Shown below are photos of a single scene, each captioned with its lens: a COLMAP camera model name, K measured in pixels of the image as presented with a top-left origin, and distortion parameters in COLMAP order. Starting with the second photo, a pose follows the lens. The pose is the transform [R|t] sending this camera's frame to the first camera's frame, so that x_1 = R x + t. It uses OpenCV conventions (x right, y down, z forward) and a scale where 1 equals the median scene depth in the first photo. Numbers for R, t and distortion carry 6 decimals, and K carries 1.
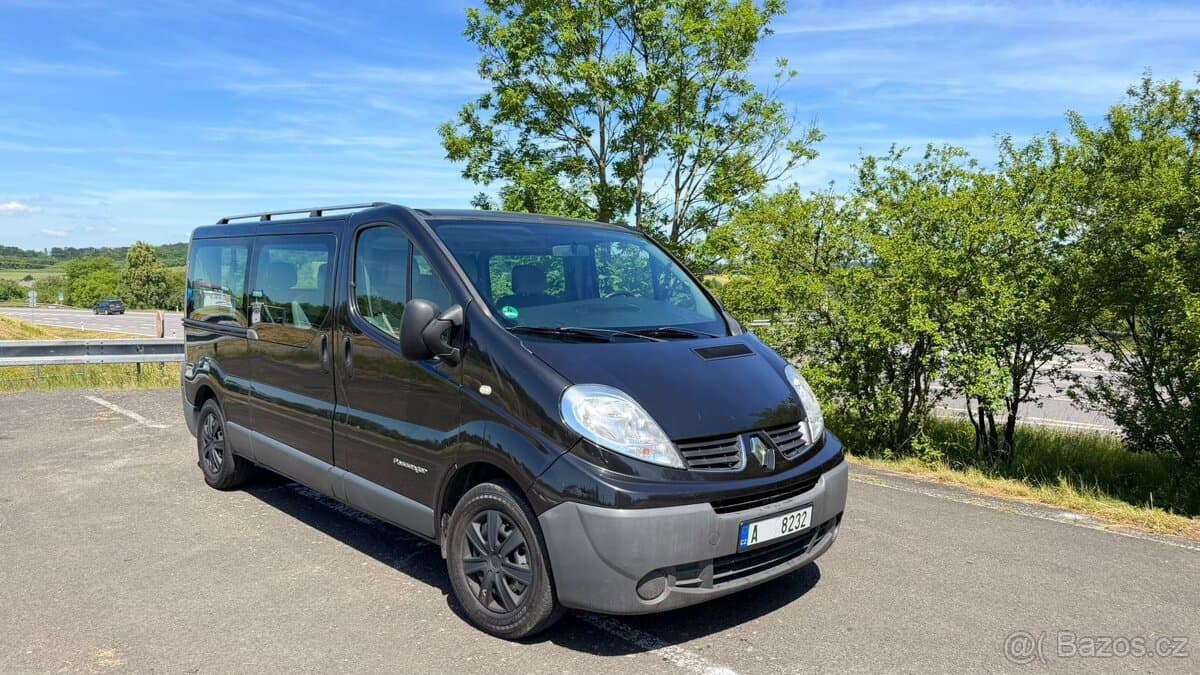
lens RADIAL K [[854.9, 0, 600.0], [0, 854.9, 337.5], [0, 0, 1]] dist [0.079614, -0.126071]
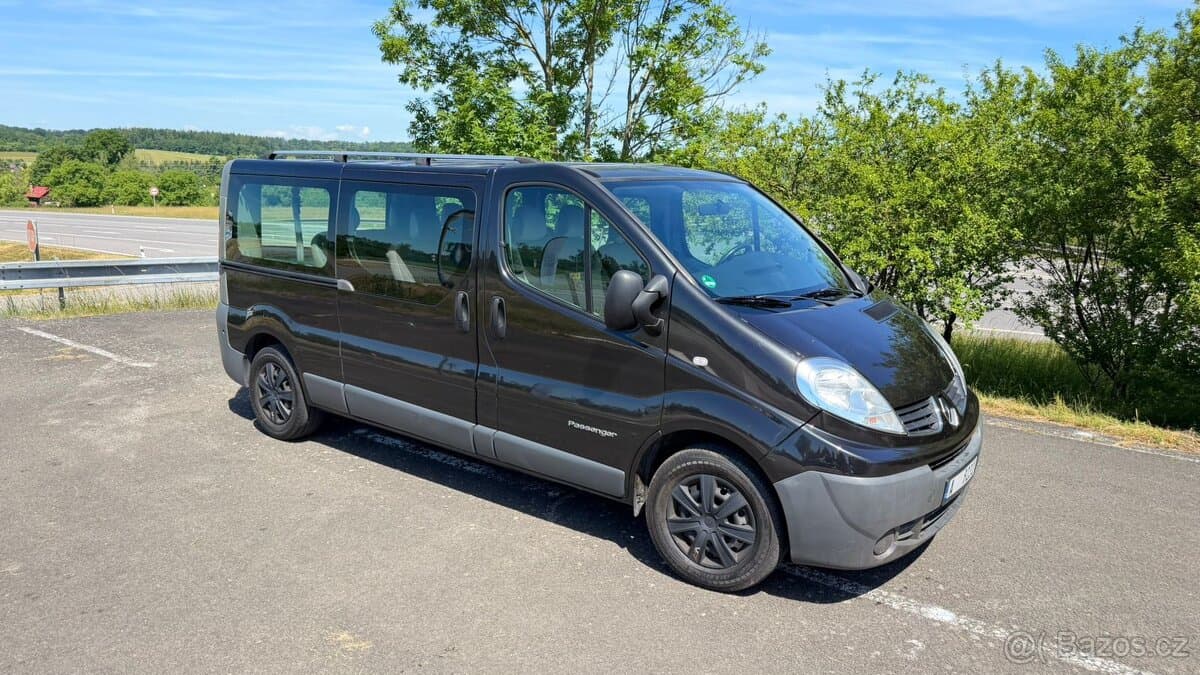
lens RADIAL K [[857.8, 0, 600.0], [0, 857.8, 337.5], [0, 0, 1]] dist [0.080458, -0.112383]
pose [[0.985423, -0.021898, 0.168709, -0.372194], [0.001135, 0.992506, 0.122193, -0.081431], [-0.170121, -0.120220, 0.978062, 0.013486]]
